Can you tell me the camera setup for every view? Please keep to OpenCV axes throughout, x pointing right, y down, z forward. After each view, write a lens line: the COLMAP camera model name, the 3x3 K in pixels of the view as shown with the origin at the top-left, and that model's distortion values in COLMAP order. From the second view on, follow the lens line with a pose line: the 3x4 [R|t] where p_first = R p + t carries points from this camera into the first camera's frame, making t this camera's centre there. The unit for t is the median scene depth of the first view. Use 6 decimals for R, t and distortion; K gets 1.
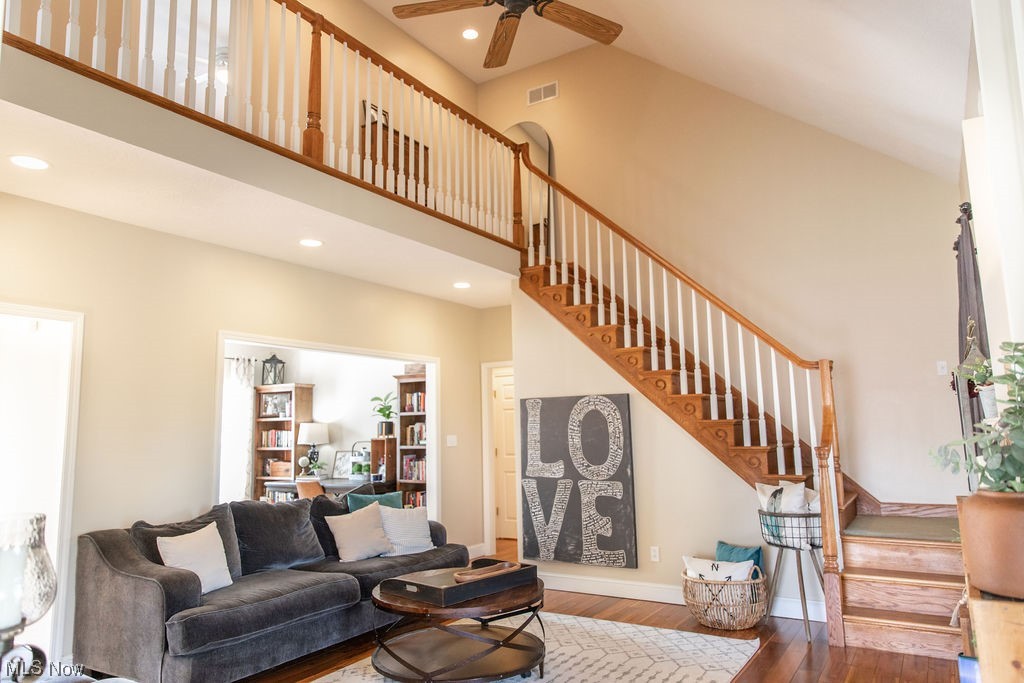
lens RADIAL K [[687.1, 0, 510.1], [0, 687.1, 341.3], [0, 0, 1]] dist [0.001479, 0.000416]
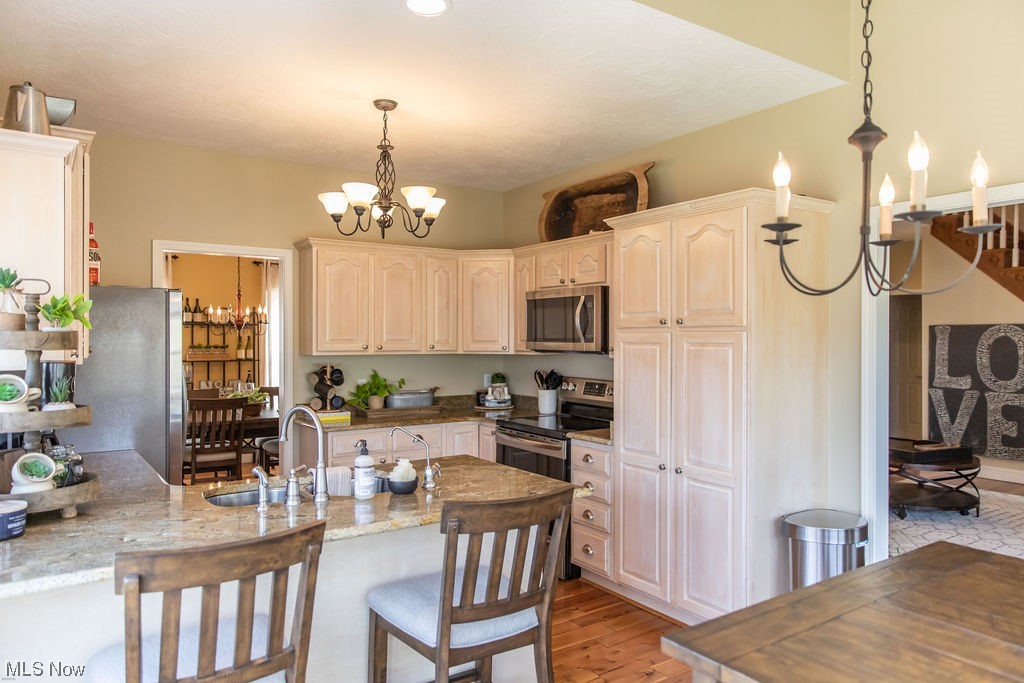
lens RADIAL K [[687.1, 0, 510.1], [0, 687.1, 341.3], [0, 0, 1]] dist [0.001479, 0.000416]
pose [[0.915081, 0.027702, -0.402317, -0.199115], [0.027064, 0.991170, 0.129806, -0.077948], [0.402361, -0.129672, 0.906251, -0.490831]]
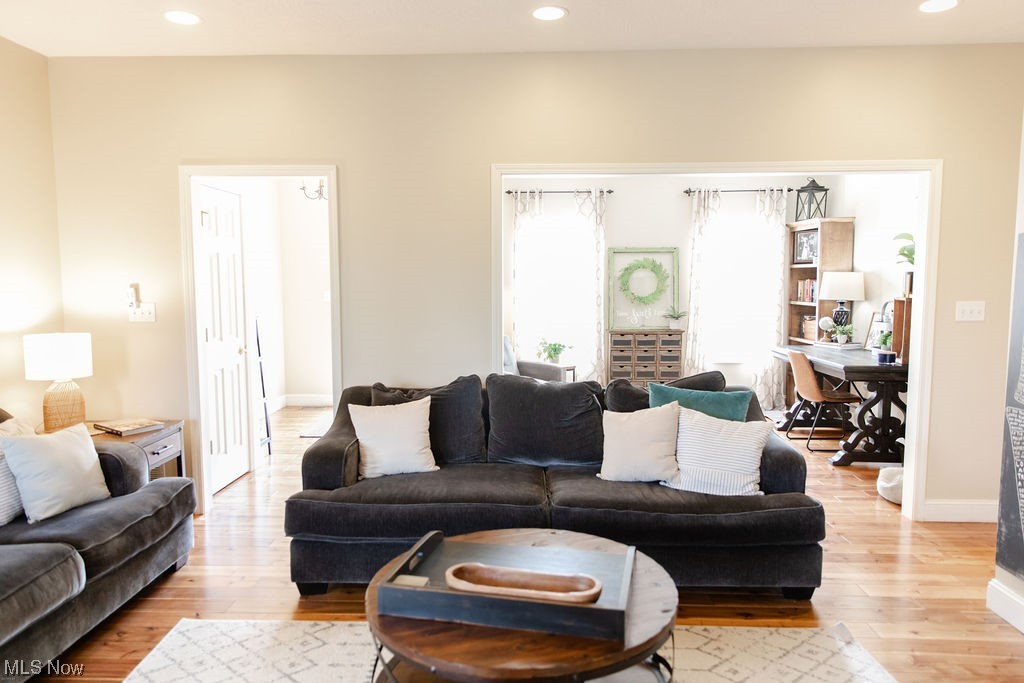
lens RADIAL K [[687.1, 0, 510.1], [0, 687.1, 341.3], [0, 0, 1]] dist [0.001479, 0.000416]
pose [[0.492097, 0.098480, -0.864952, 0.283970], [0.105849, 0.979440, 0.171736, 0.048828], [0.864081, -0.176065, 0.471556, 0.565011]]
